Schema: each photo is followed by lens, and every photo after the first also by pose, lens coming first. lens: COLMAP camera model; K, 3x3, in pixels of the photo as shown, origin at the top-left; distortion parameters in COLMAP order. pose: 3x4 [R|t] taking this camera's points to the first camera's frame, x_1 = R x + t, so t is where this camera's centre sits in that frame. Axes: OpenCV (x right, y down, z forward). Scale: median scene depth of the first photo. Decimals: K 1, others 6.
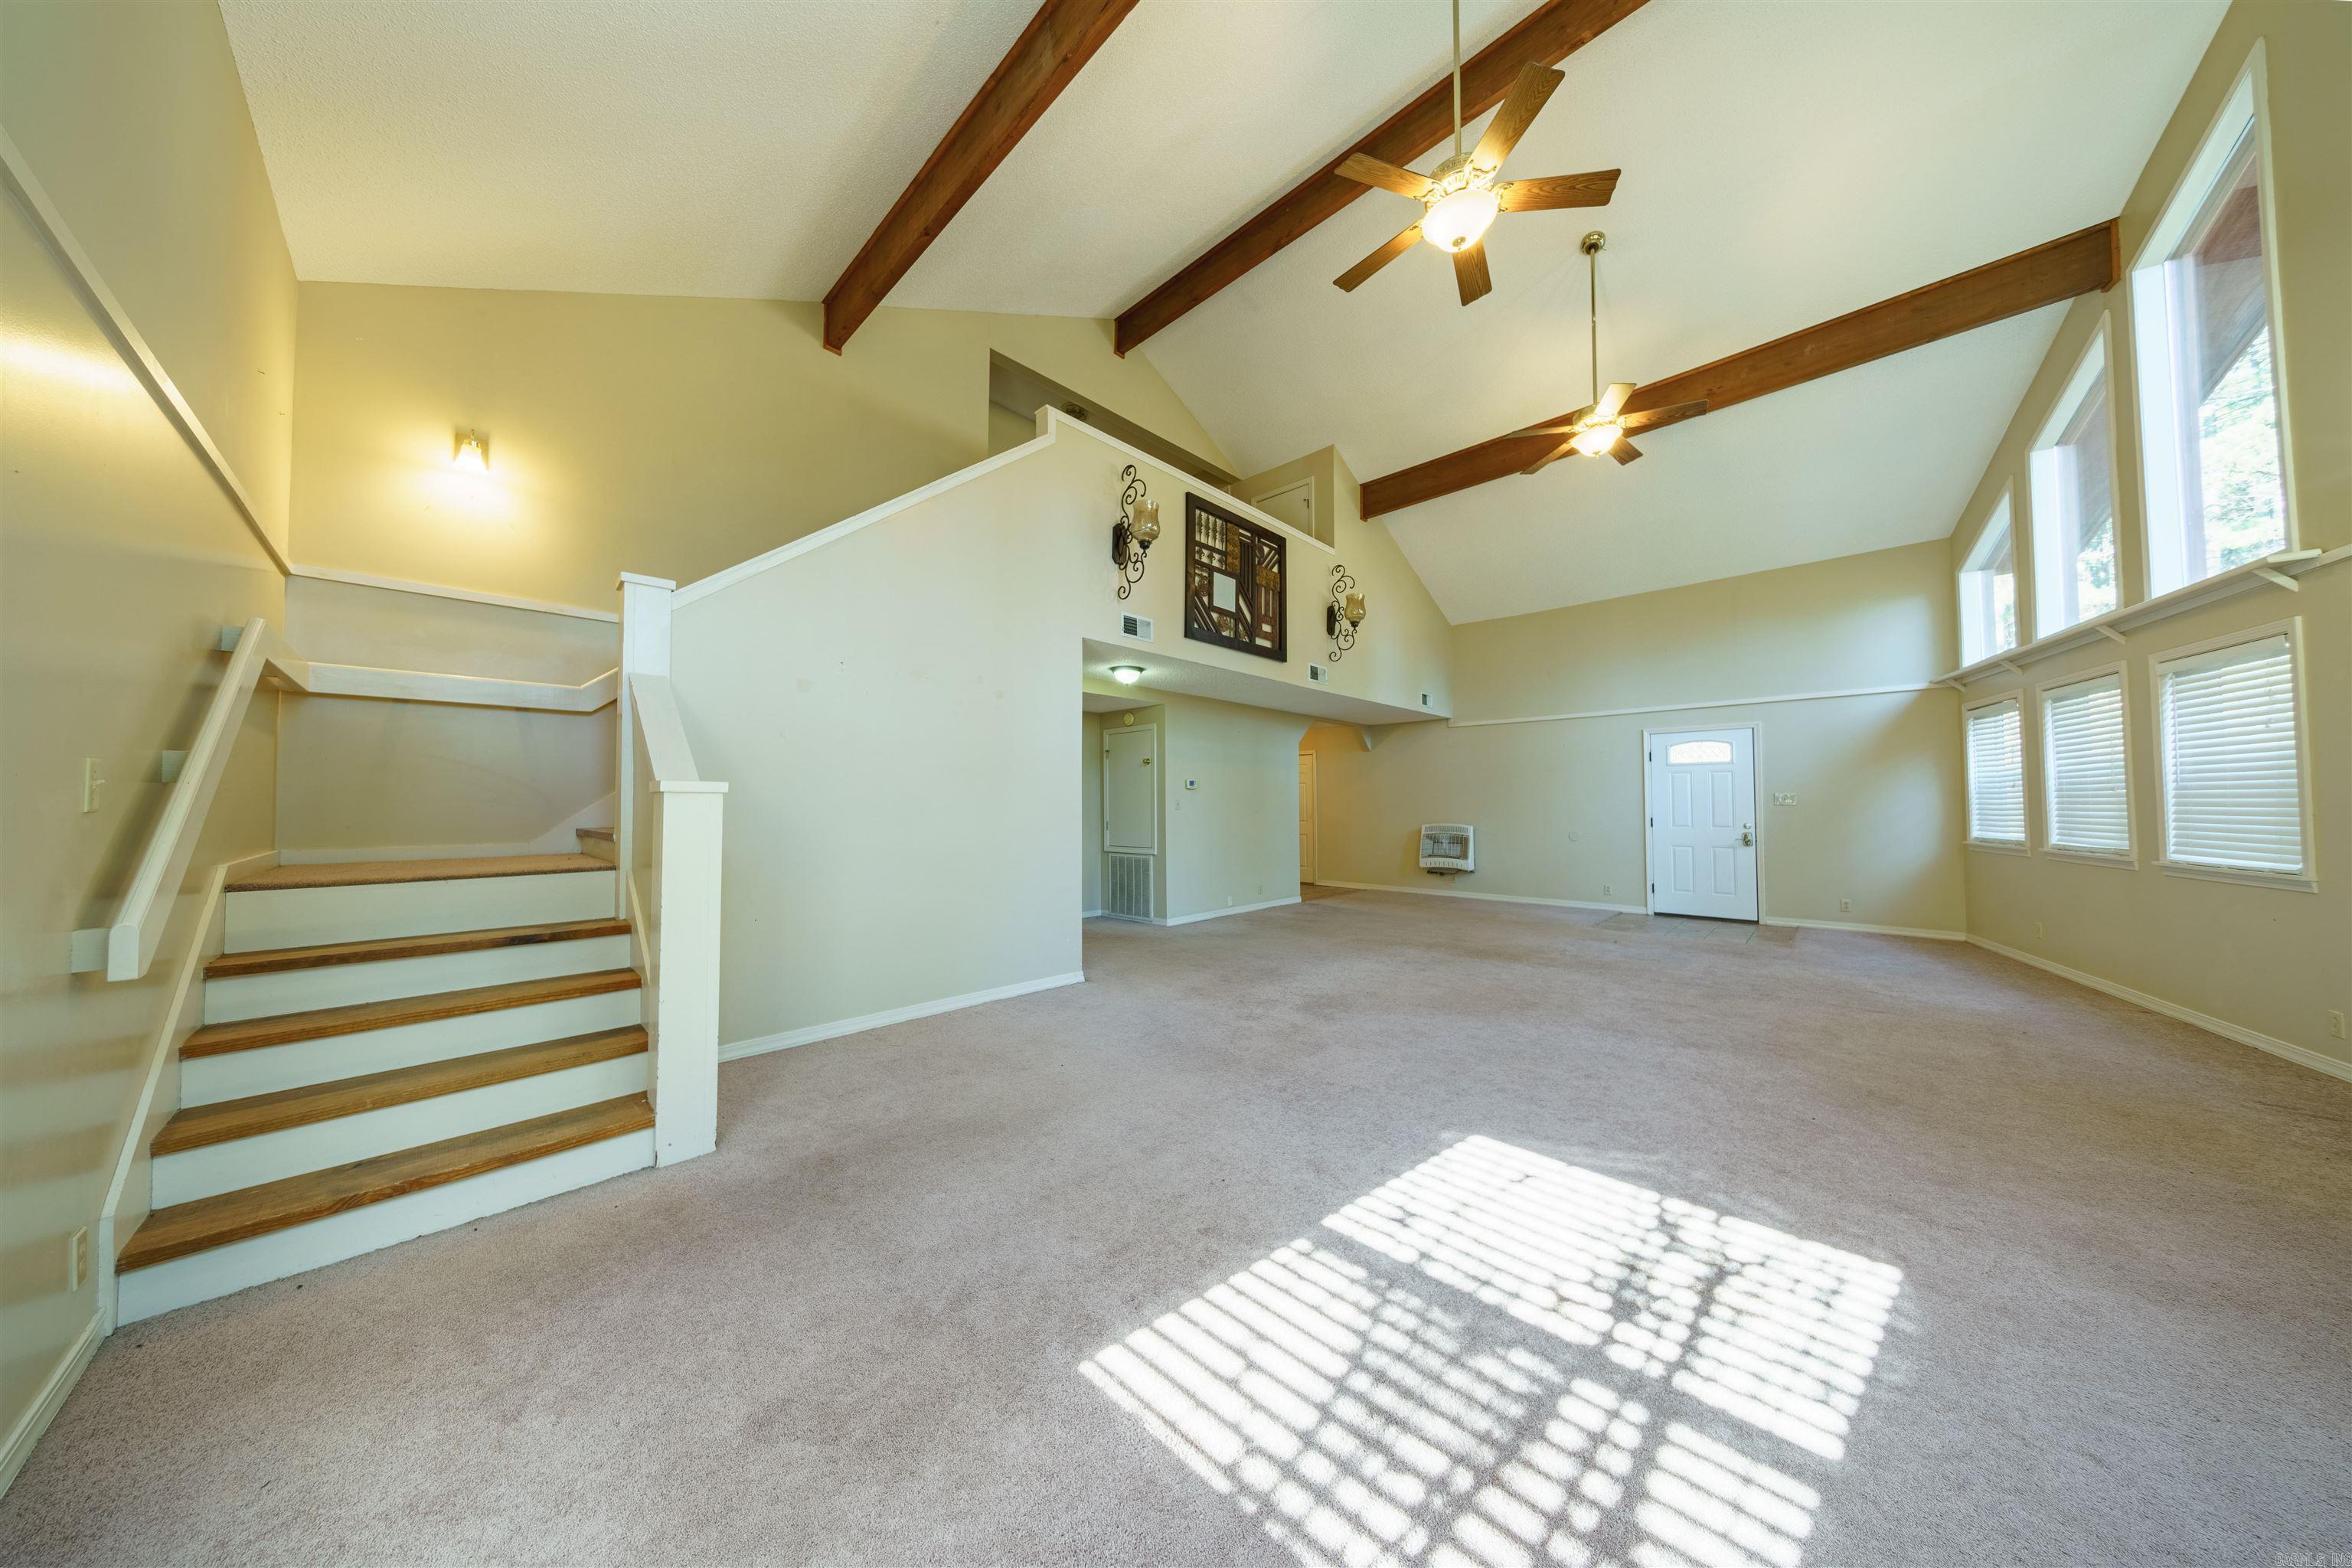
lens RADIAL K [[726.5, 0, 1174.8], [0, 726.5, 777.2], [0, 0, 1]] dist [-0.006791, 0.000023]
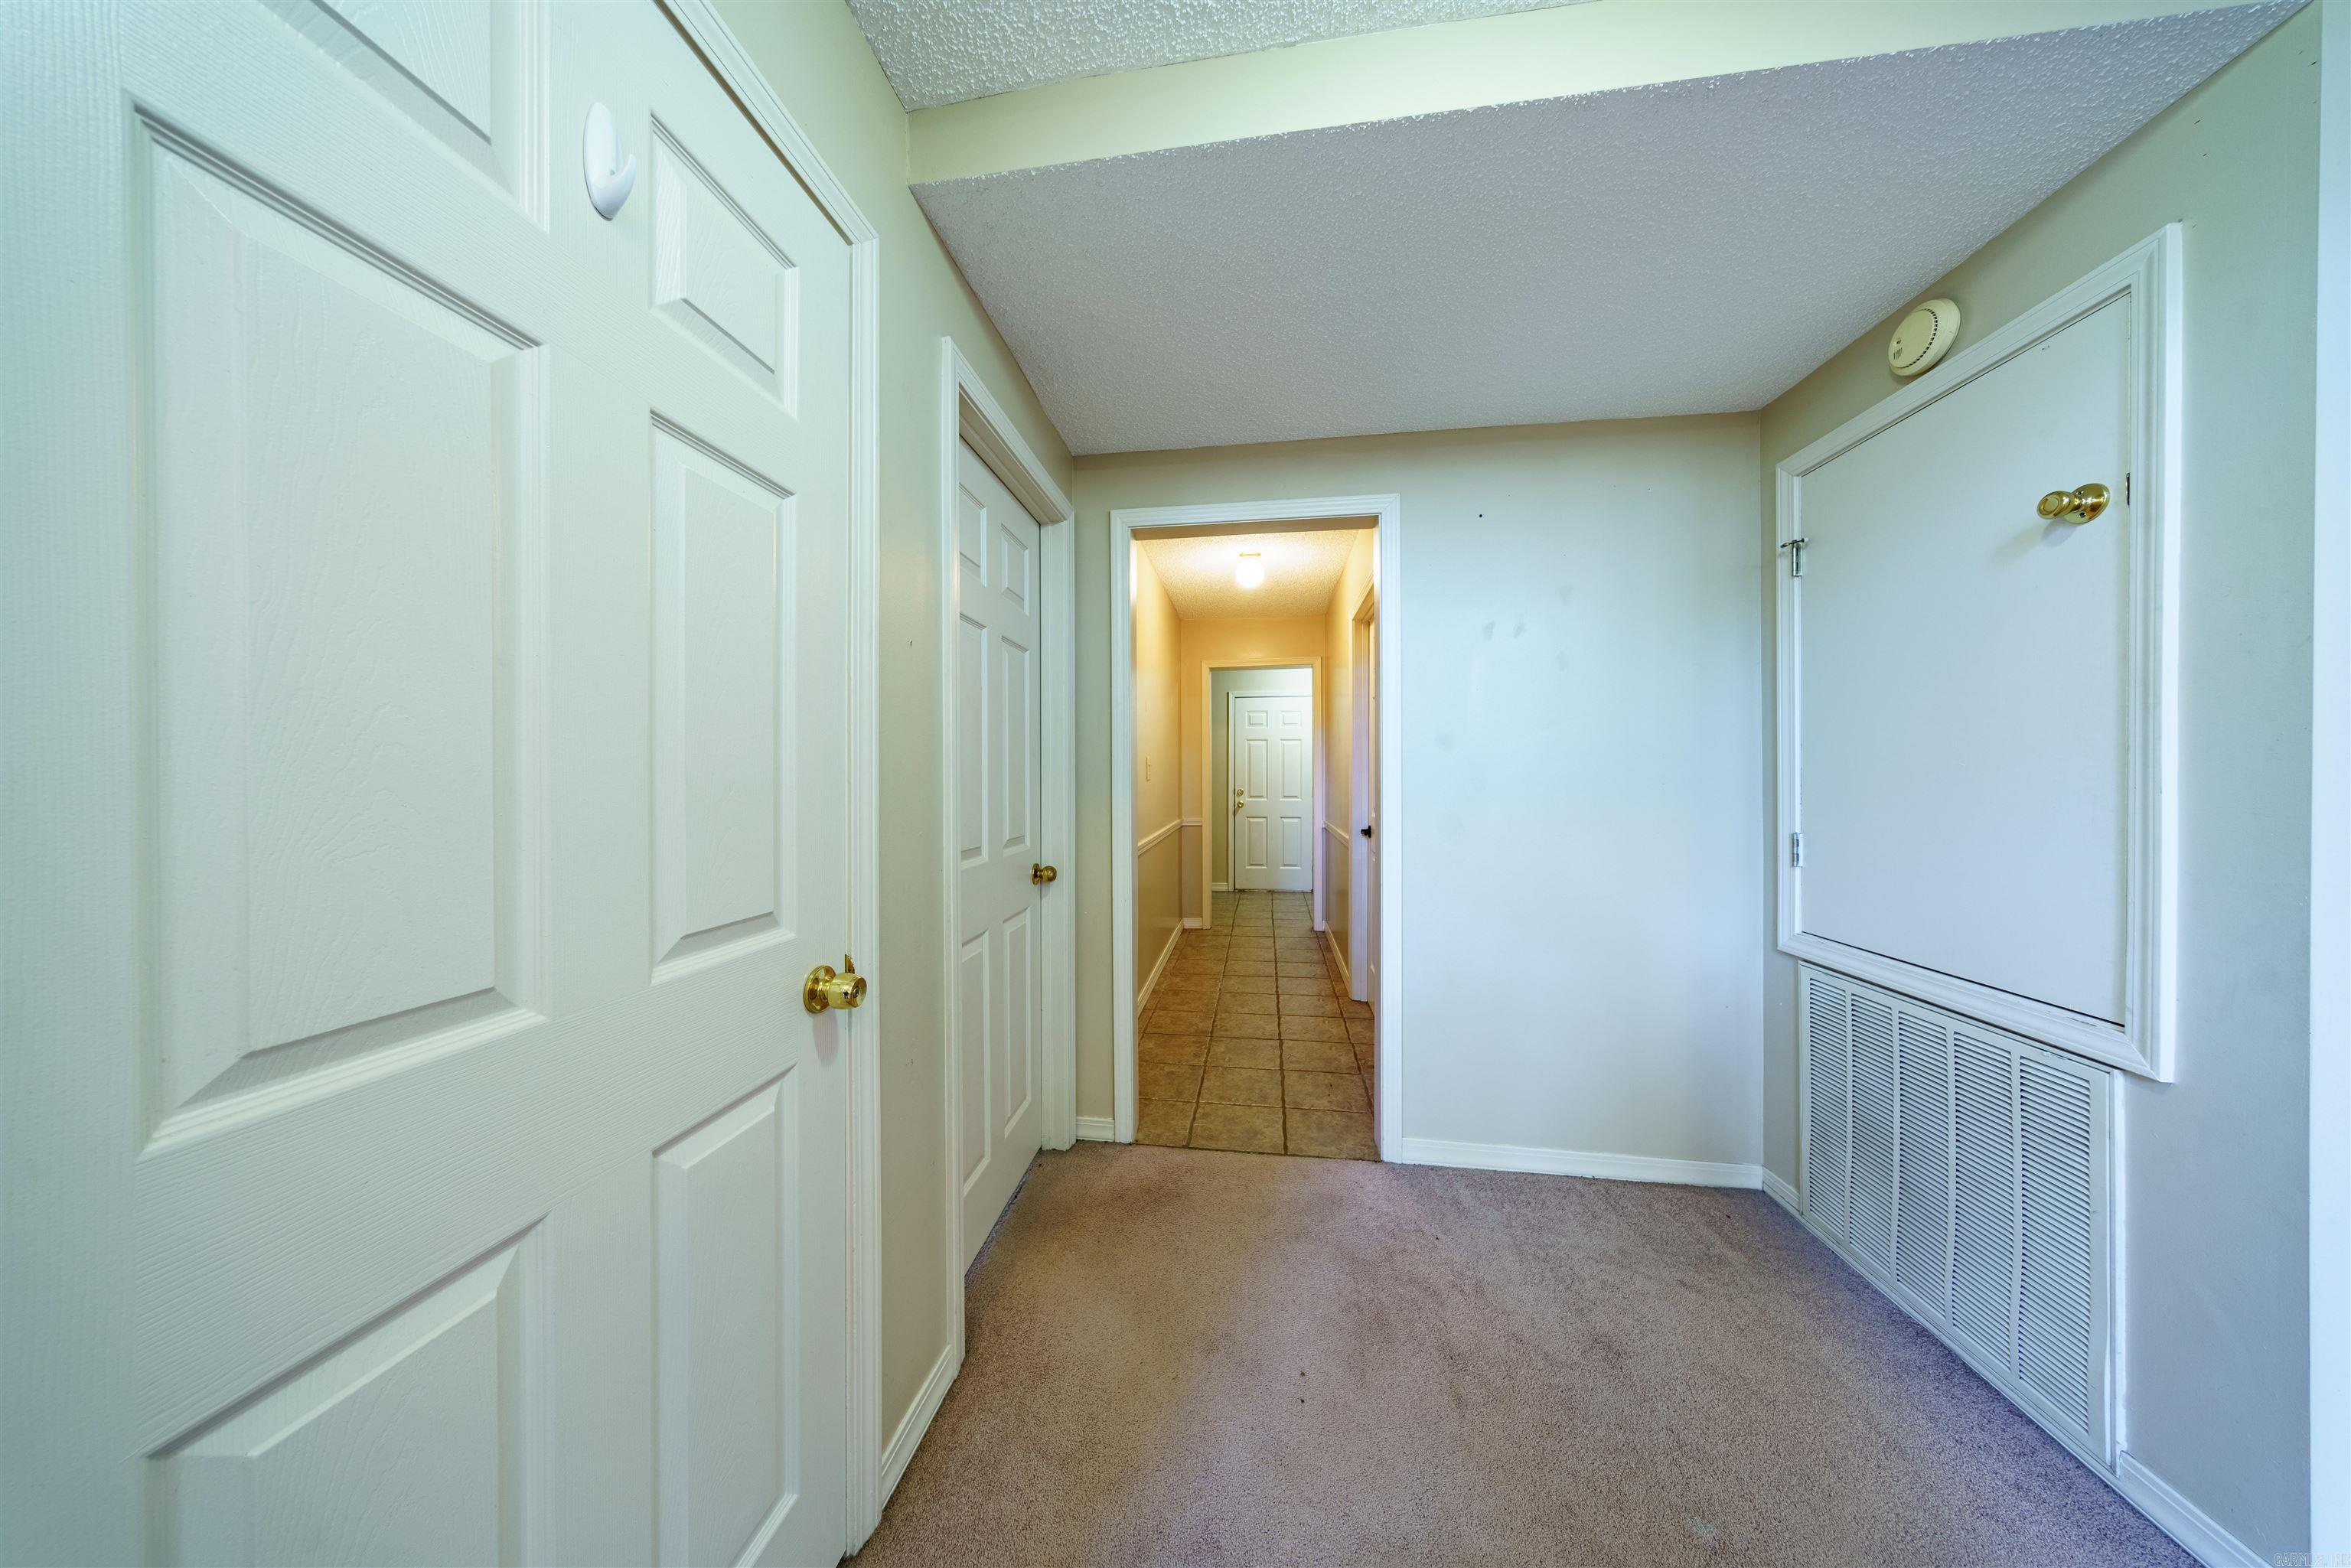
lens RADIAL K [[660.2, 0, 1161.7], [0, 660.2, 789.0], [0, 0, 1]] dist [0.000278, 0.000011]
pose [[0.579205, 0.014457, -0.815054, -0.046059], [0.039190, 0.998193, 0.045555, 0.036039], [0.814239, -0.058328, 0.577592, 0.935867]]
